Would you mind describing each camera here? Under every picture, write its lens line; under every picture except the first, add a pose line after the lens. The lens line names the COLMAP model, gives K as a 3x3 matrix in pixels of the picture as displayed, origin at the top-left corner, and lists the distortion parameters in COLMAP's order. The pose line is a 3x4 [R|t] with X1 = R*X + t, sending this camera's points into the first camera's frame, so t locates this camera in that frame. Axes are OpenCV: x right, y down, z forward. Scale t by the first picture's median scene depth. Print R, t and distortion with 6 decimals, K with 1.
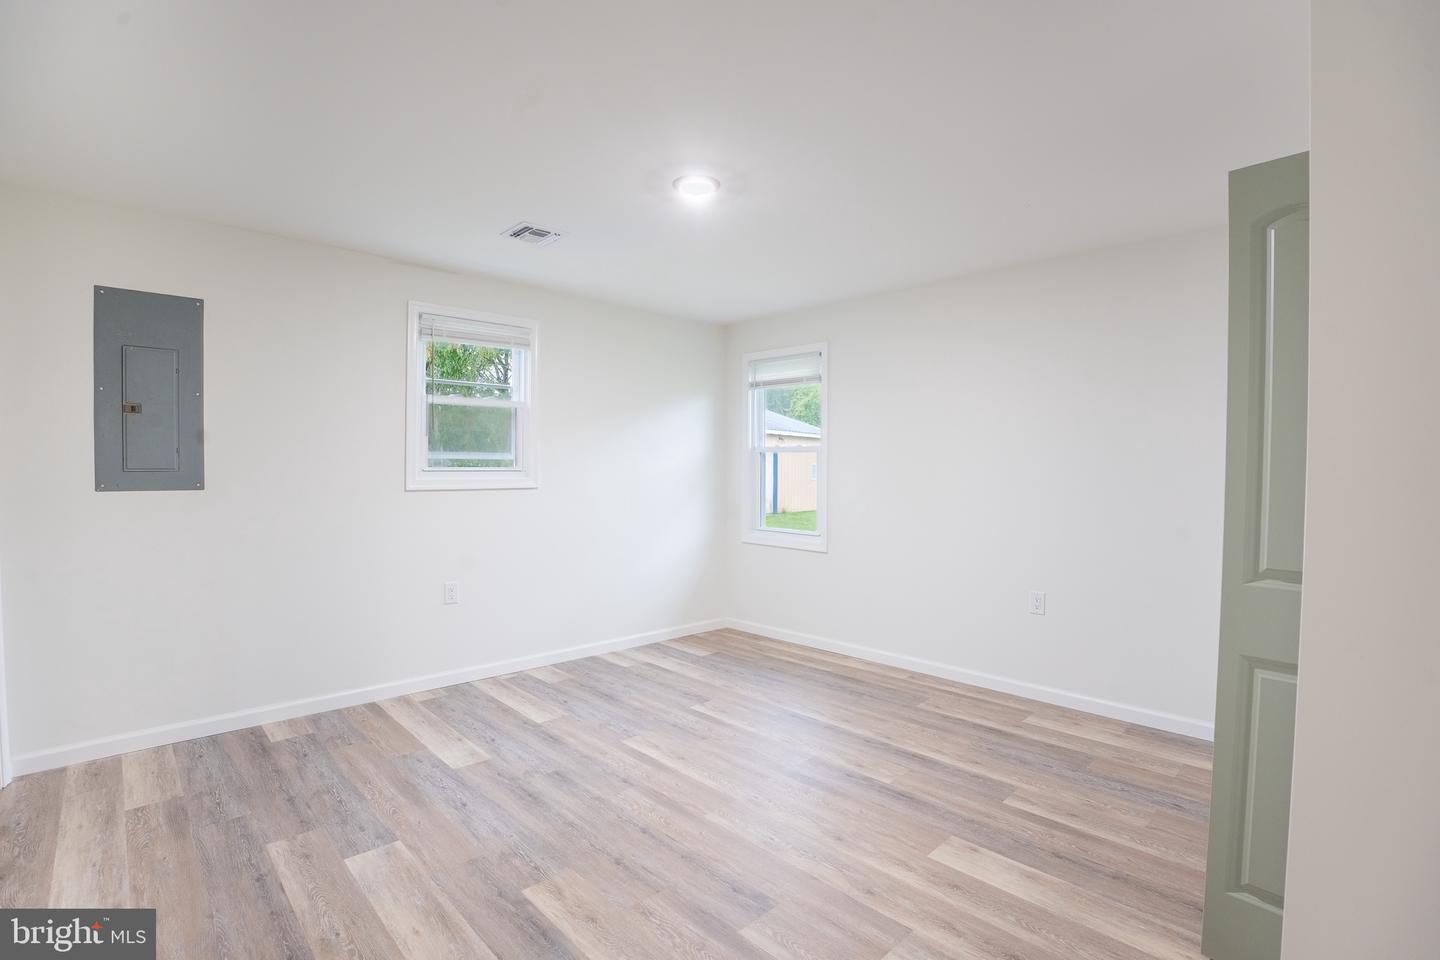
lens RADIAL K [[660.2, 0, 714.6], [0, 660.2, 477.7], [0, 0, 1]] dist [-0.073685, 0.019199]
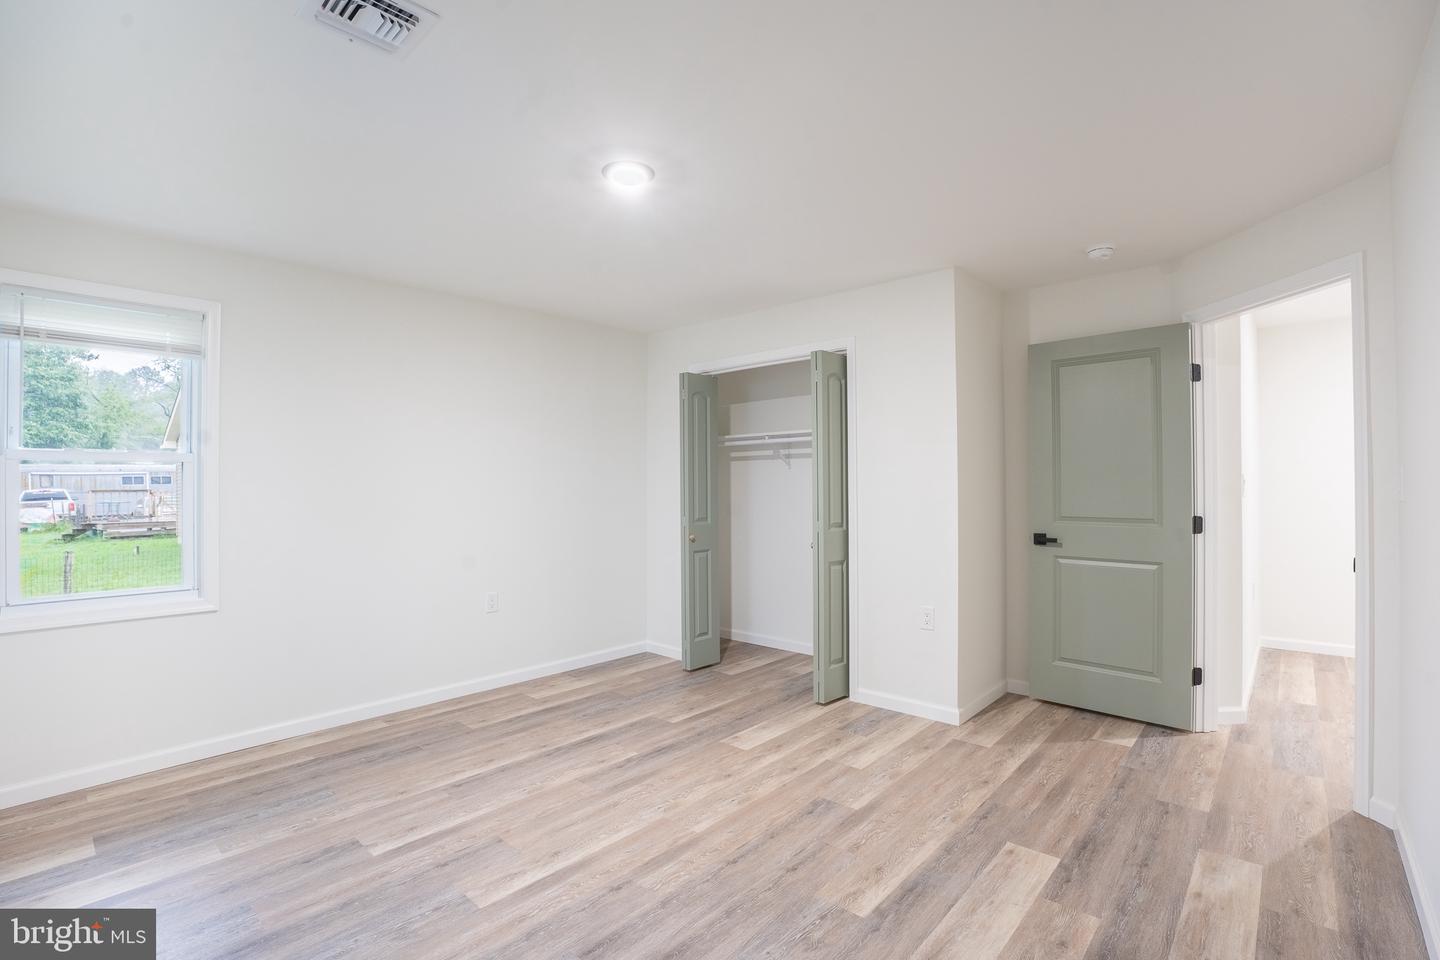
lens RADIAL K [[660.2, 0, 703.9], [0, 660.2, 525.8], [0, 0, 1]] dist [-0.073685, 0.019199]
pose [[-0.057754, -0.065863, 0.996156, -0.717168], [0.019213, 0.997563, 0.067070, -0.015161], [-0.998146, 0.023013, -0.056348, 0.748759]]
